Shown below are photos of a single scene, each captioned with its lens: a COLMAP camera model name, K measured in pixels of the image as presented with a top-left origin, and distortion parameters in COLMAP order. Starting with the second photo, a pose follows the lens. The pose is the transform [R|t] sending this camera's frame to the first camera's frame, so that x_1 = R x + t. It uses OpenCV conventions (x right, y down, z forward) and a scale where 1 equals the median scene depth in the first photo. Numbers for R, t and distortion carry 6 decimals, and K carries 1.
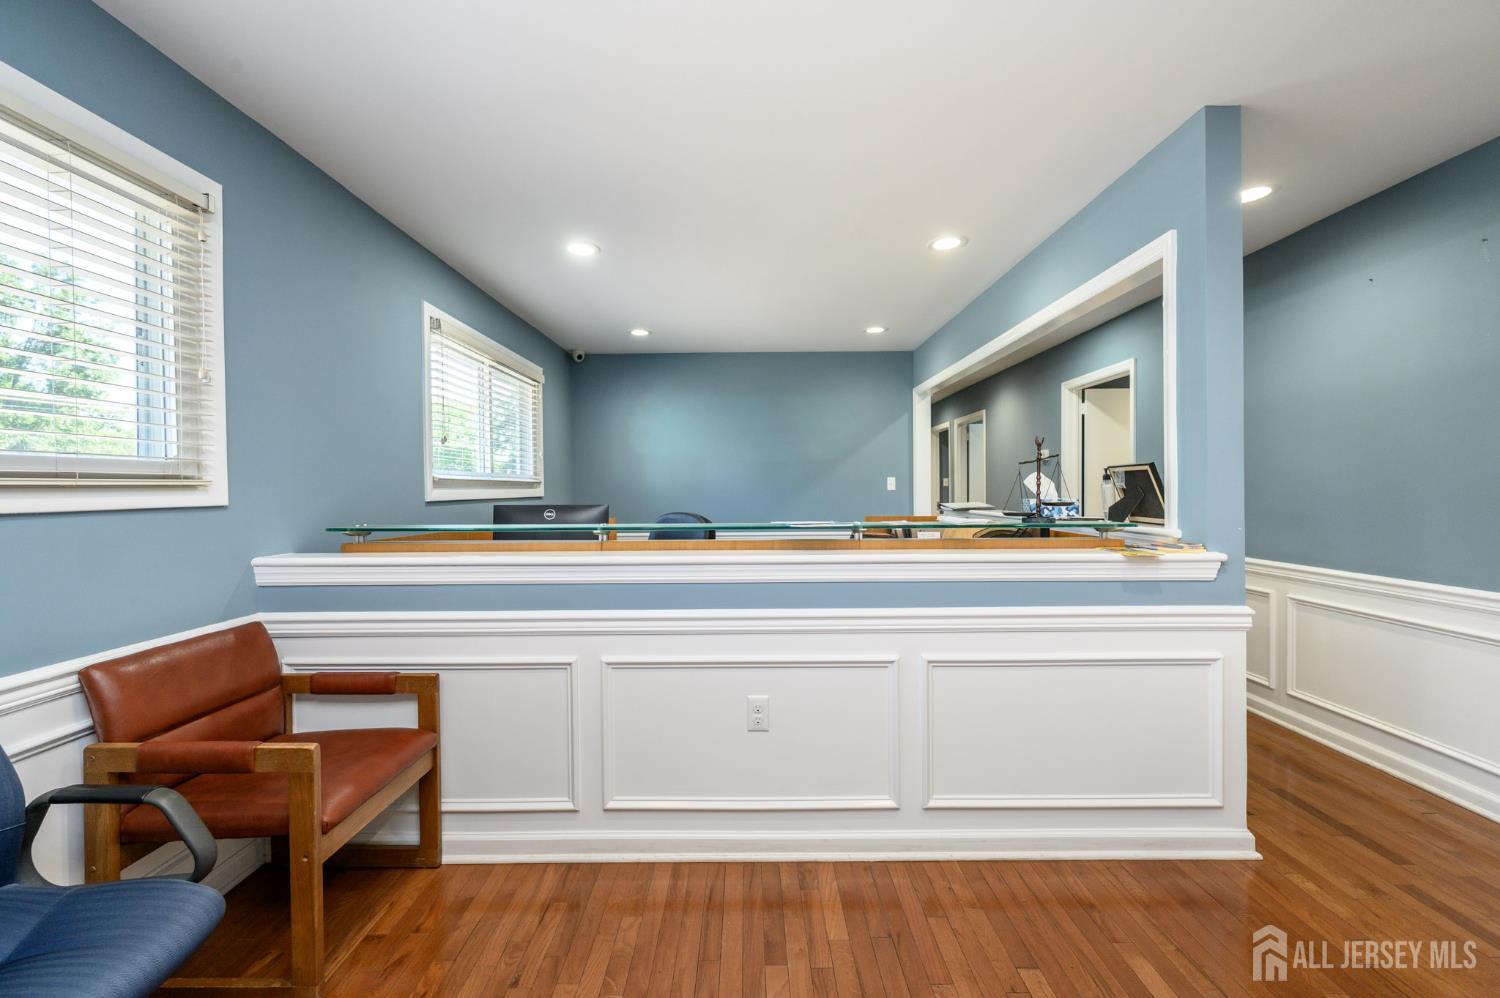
lens RADIAL K [[587.7, 0, 746.2], [0, 587.7, 494.4], [0, 0, 1]] dist [0.000529, -0.000051]
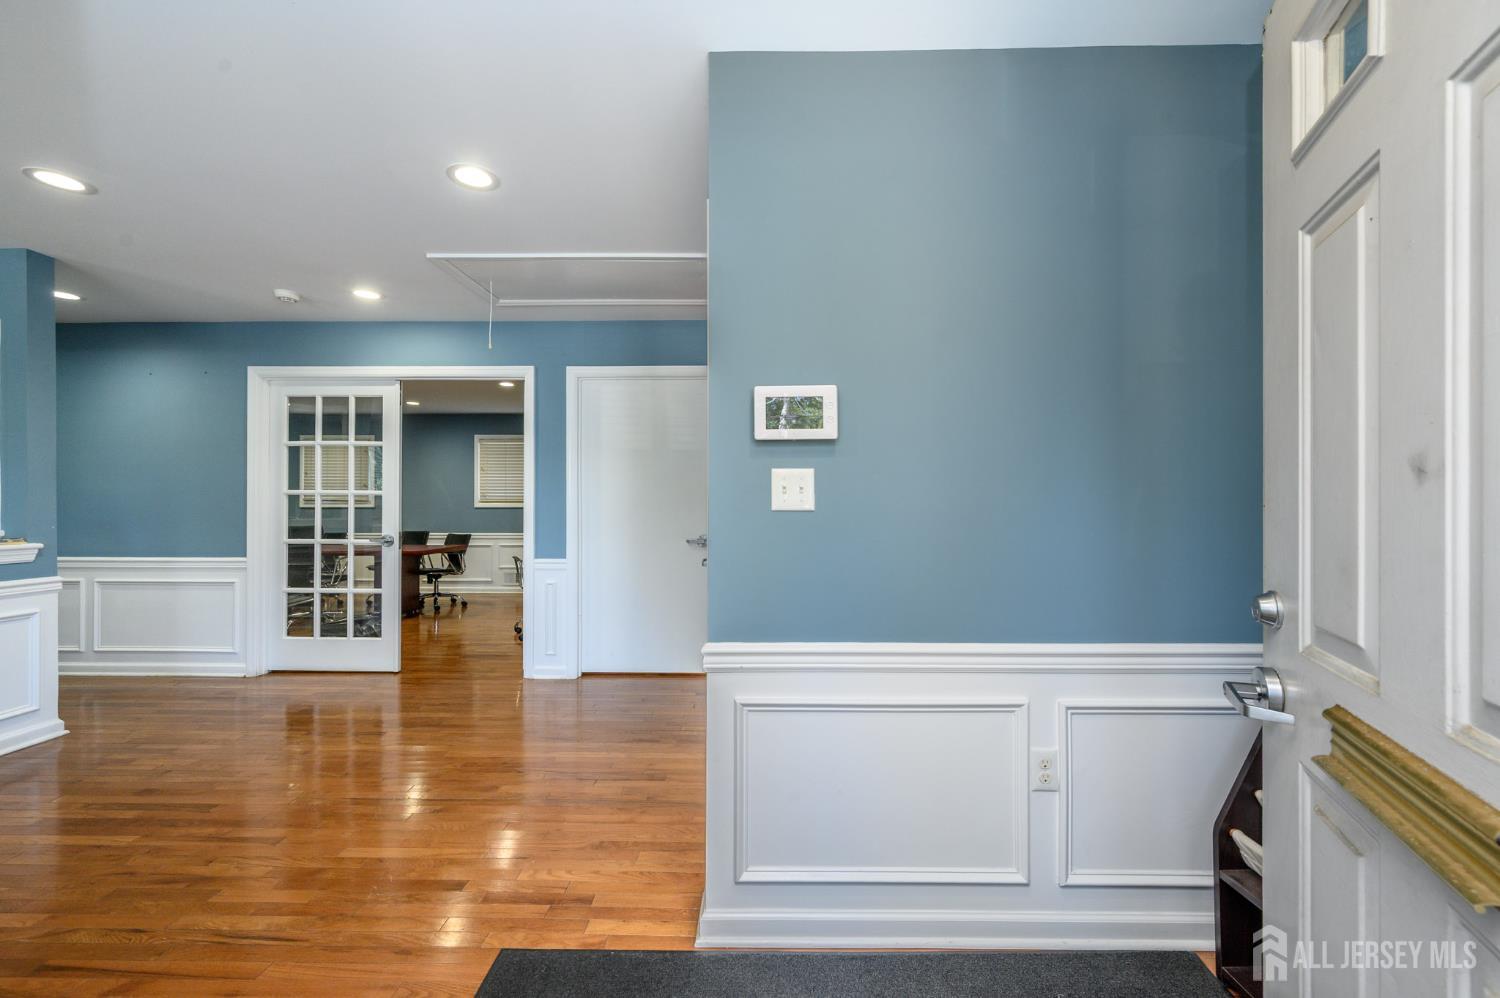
lens RADIAL K [[587.7, 0, 763.9], [0, 587.7, 502.5], [0, 0, 1]] dist [0.000529, -0.000051]
pose [[-0.008847, 0.010859, 0.999902, -0.610881], [0.007618, 0.999913, -0.010791, 0.019015], [-0.999932, 0.007522, -0.008929, -0.721392]]
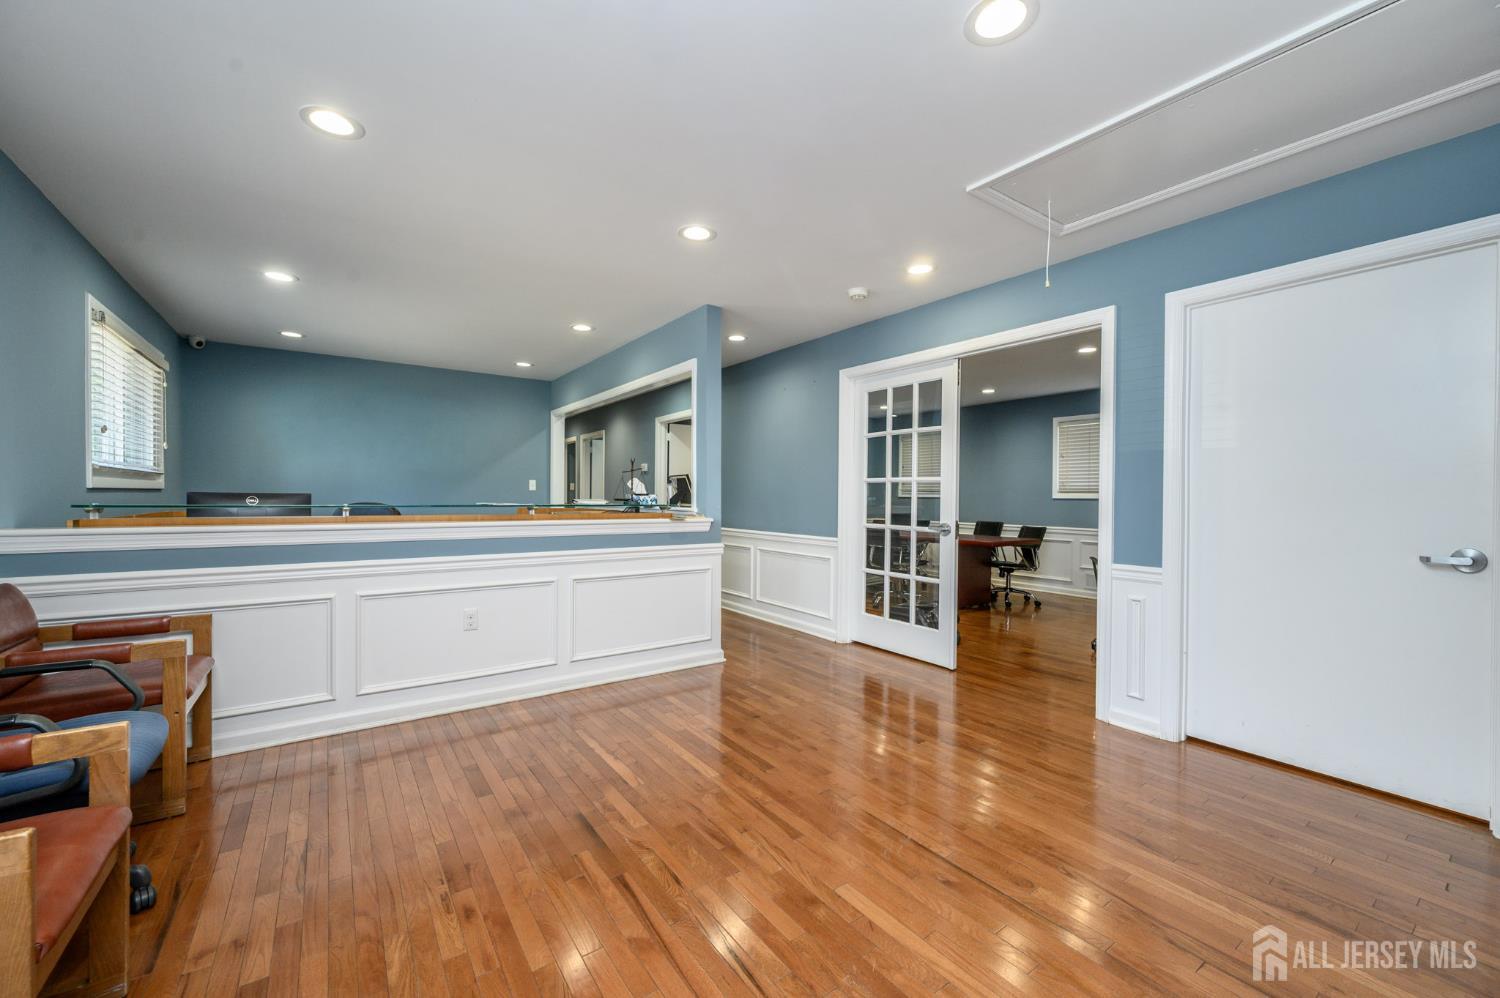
lens RADIAL K [[587.7, 0, 745.3], [0, 587.7, 501.8], [0, 0, 1]] dist [0.000529, -0.000051]
pose [[0.812672, 0.007504, 0.582673, -0.257986], [-0.008267, 0.999965, -0.001349, 0.034760], [-0.582662, -0.003720, 0.812706, -0.633629]]
